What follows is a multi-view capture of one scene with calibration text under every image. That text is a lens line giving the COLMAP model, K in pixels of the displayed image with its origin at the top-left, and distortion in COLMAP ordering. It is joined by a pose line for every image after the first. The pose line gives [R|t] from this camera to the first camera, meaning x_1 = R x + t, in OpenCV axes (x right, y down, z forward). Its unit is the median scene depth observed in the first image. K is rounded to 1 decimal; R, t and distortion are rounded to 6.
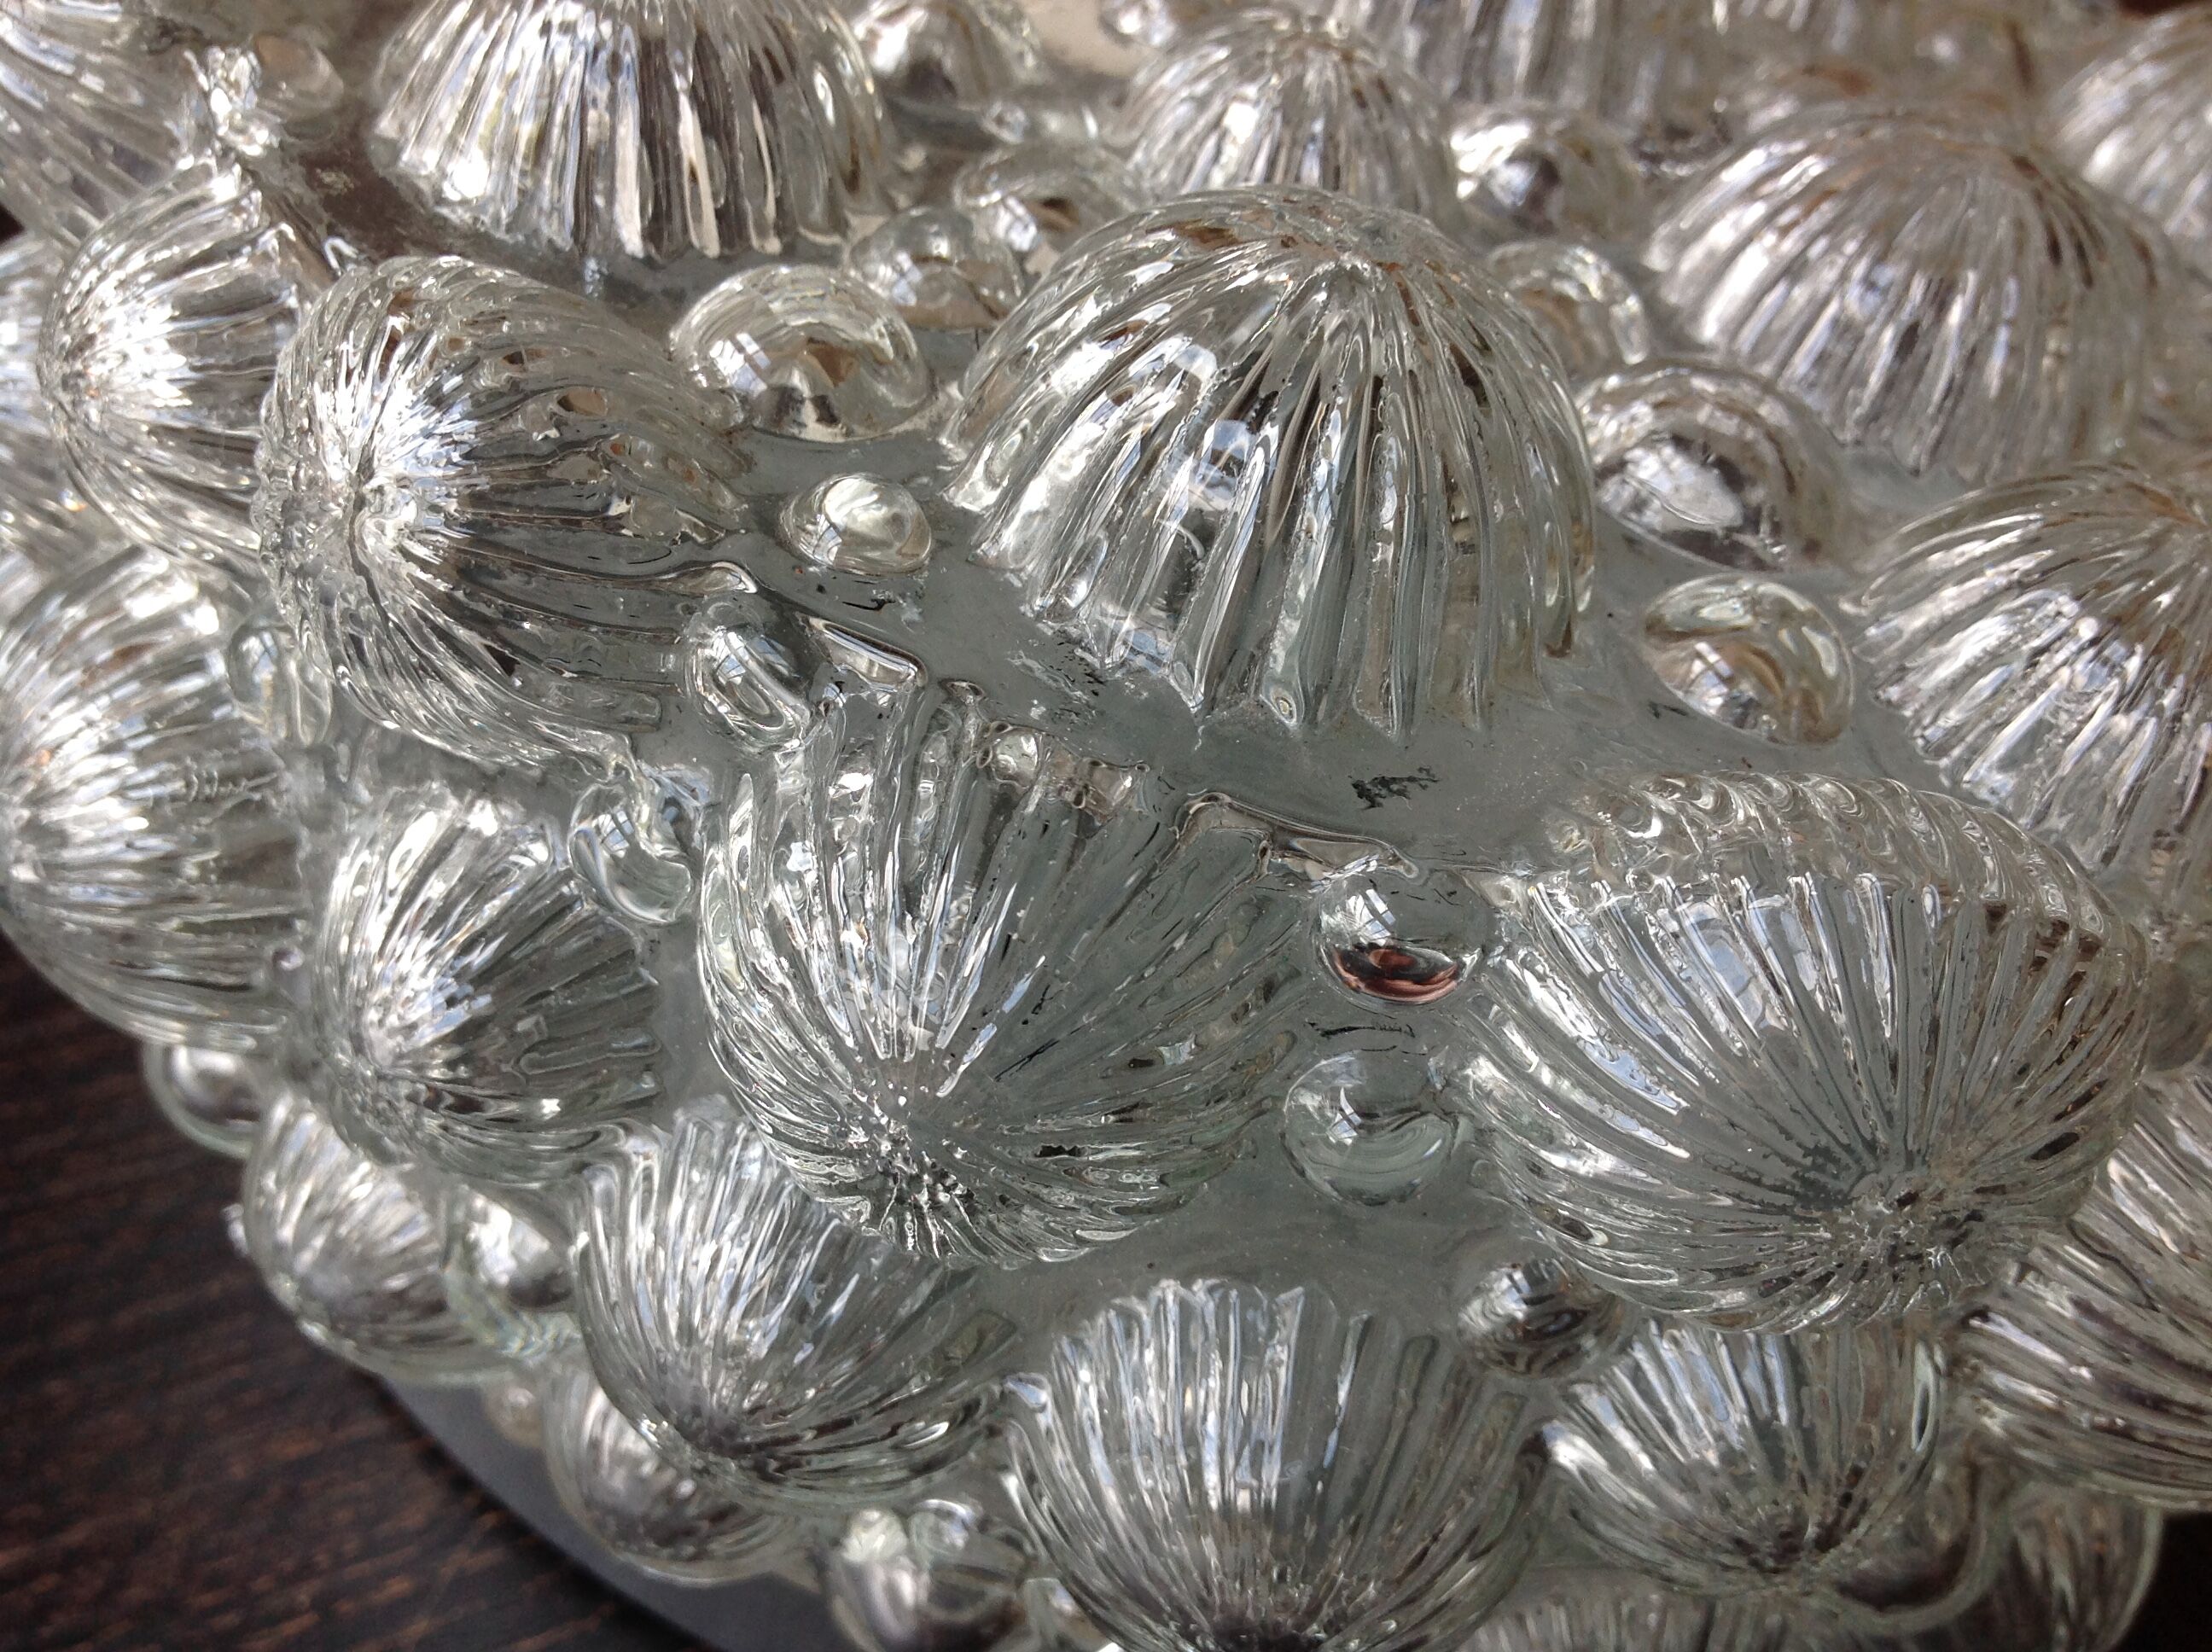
lens RADIAL K [[2219.8, 0, 1106.0], [0, 2219.8, 826.0], [0, 0, 1]] dist [0.190057, -0.391839]
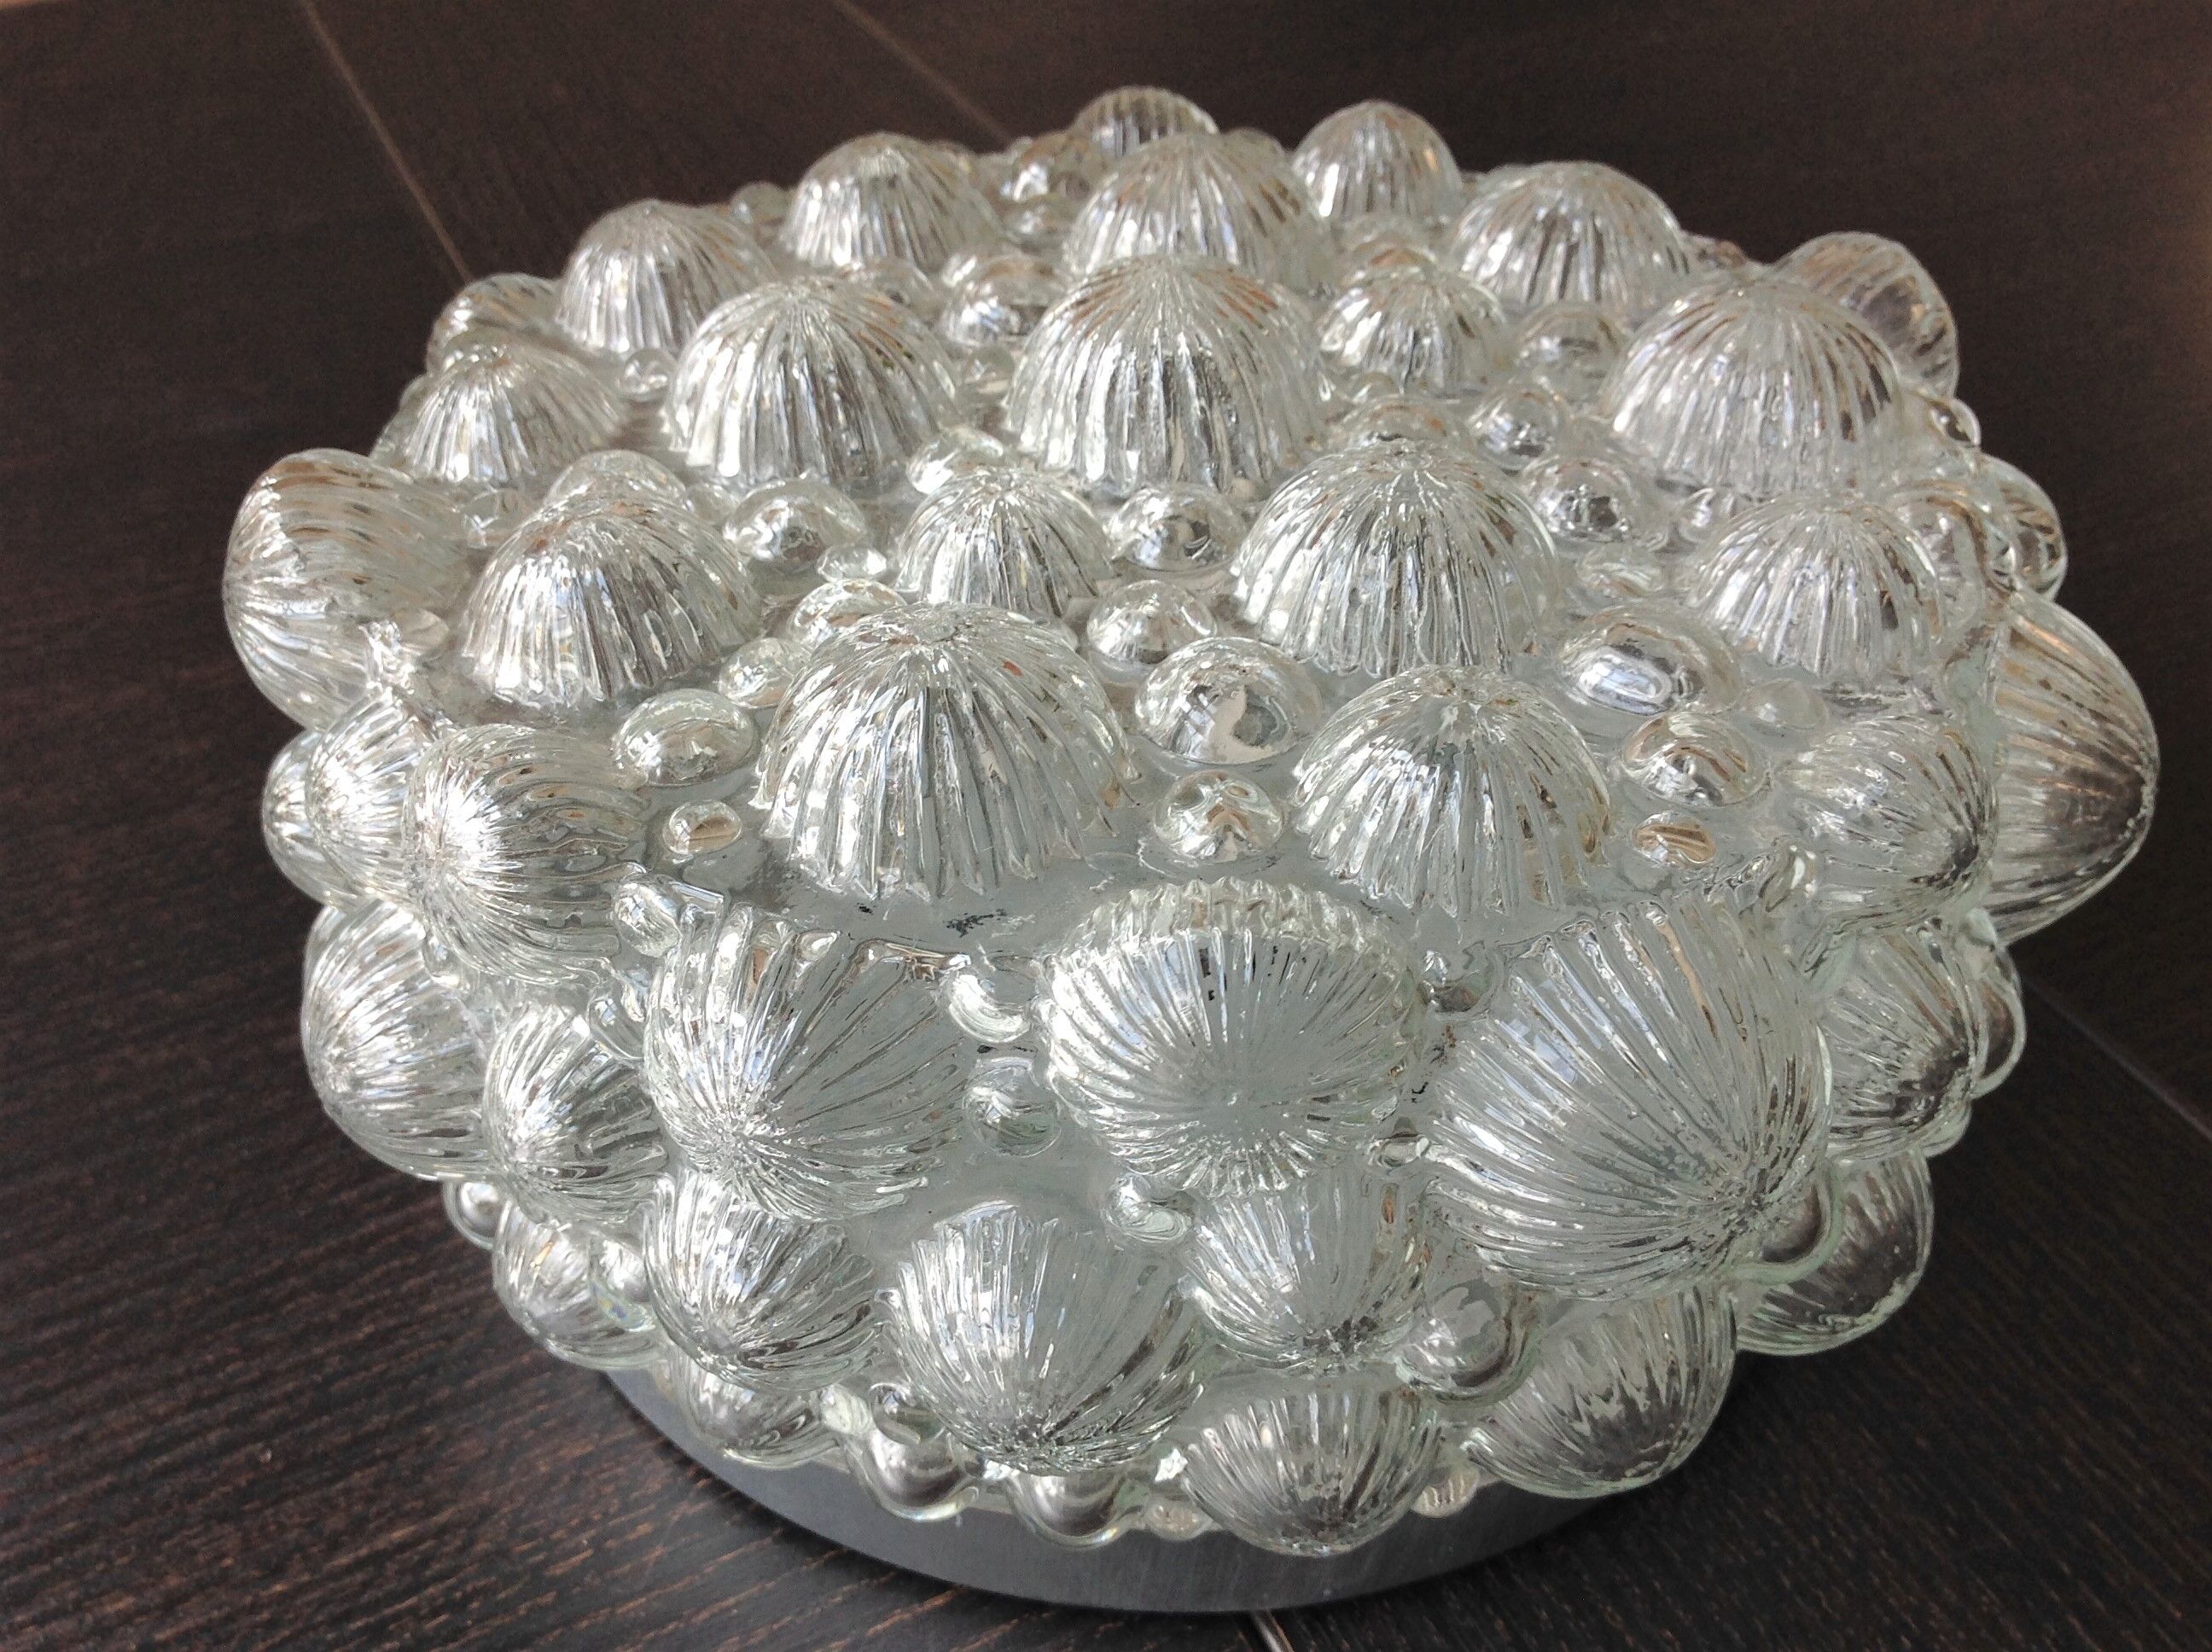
lens RADIAL K [[2219.8, 0, 1106.0], [0, 2219.8, 826.0], [0, 0, 1]] dist [0.190057, -0.391839]
pose [[0.974772, -0.150299, -0.165016, 0.408812], [0.139476, 0.987352, -0.075388, 0.035330], [0.174260, 0.050470, 0.983405, -0.608454]]
